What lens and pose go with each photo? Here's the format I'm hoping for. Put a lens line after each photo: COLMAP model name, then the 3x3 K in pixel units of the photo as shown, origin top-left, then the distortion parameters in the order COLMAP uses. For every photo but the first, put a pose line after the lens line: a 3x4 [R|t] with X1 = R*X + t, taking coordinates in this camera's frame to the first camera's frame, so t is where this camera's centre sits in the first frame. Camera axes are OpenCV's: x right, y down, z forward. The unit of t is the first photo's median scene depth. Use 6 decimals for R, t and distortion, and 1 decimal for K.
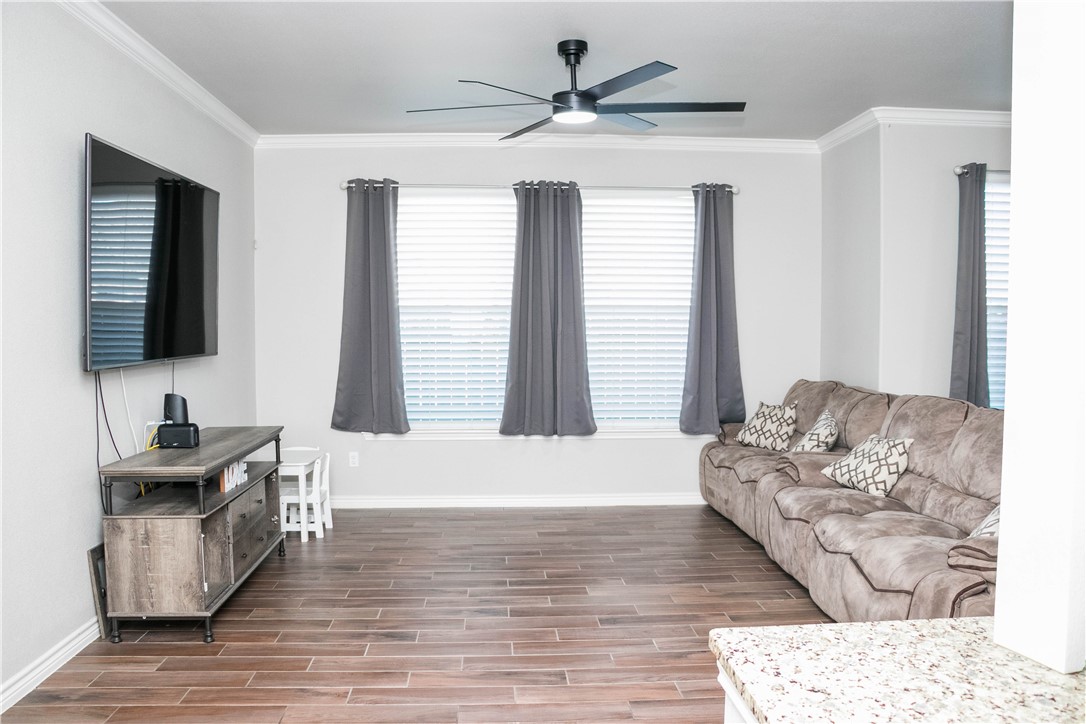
lens RADIAL K [[900.3, 0, 543.0], [0, 900.3, 362.0], [0, 0, 1]] dist [-0.141397, 0.004222]
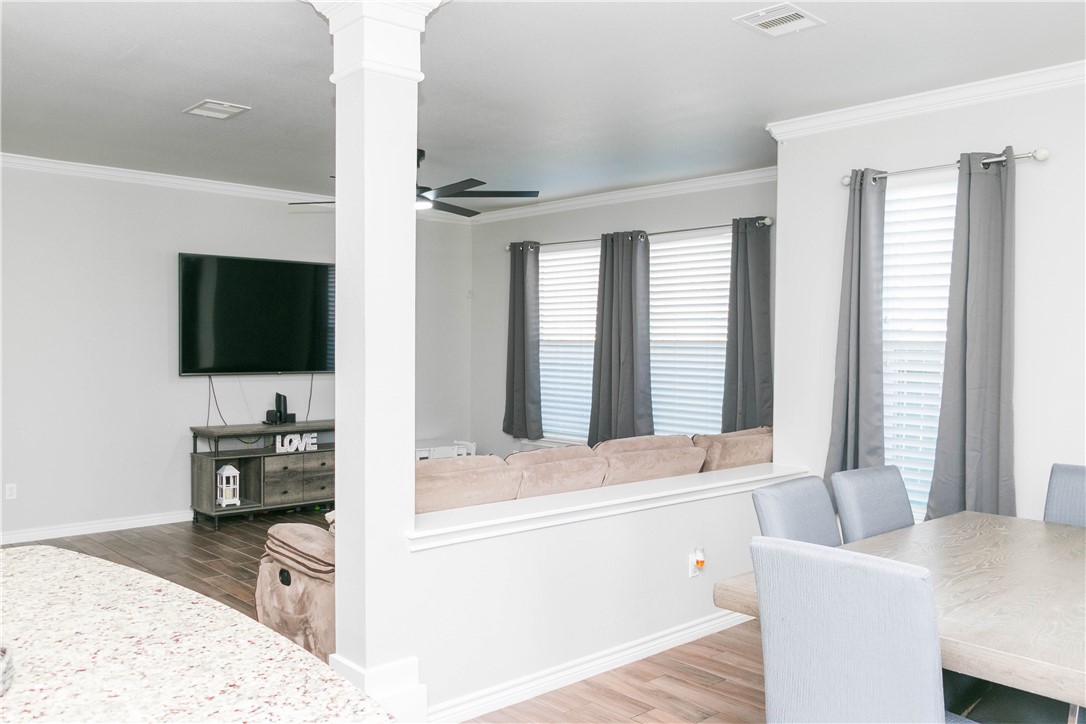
lens RADIAL K [[896.4, 0, 546.4], [0, 896.4, 372.4], [0, 0, 1]] dist [0.000553, 0.007022]
pose [[0.636057, 0.032064, -0.770976, 1.149216], [-0.044811, 0.998985, 0.004577, -0.031456], [0.770340, 0.031637, 0.636848, 0.271343]]
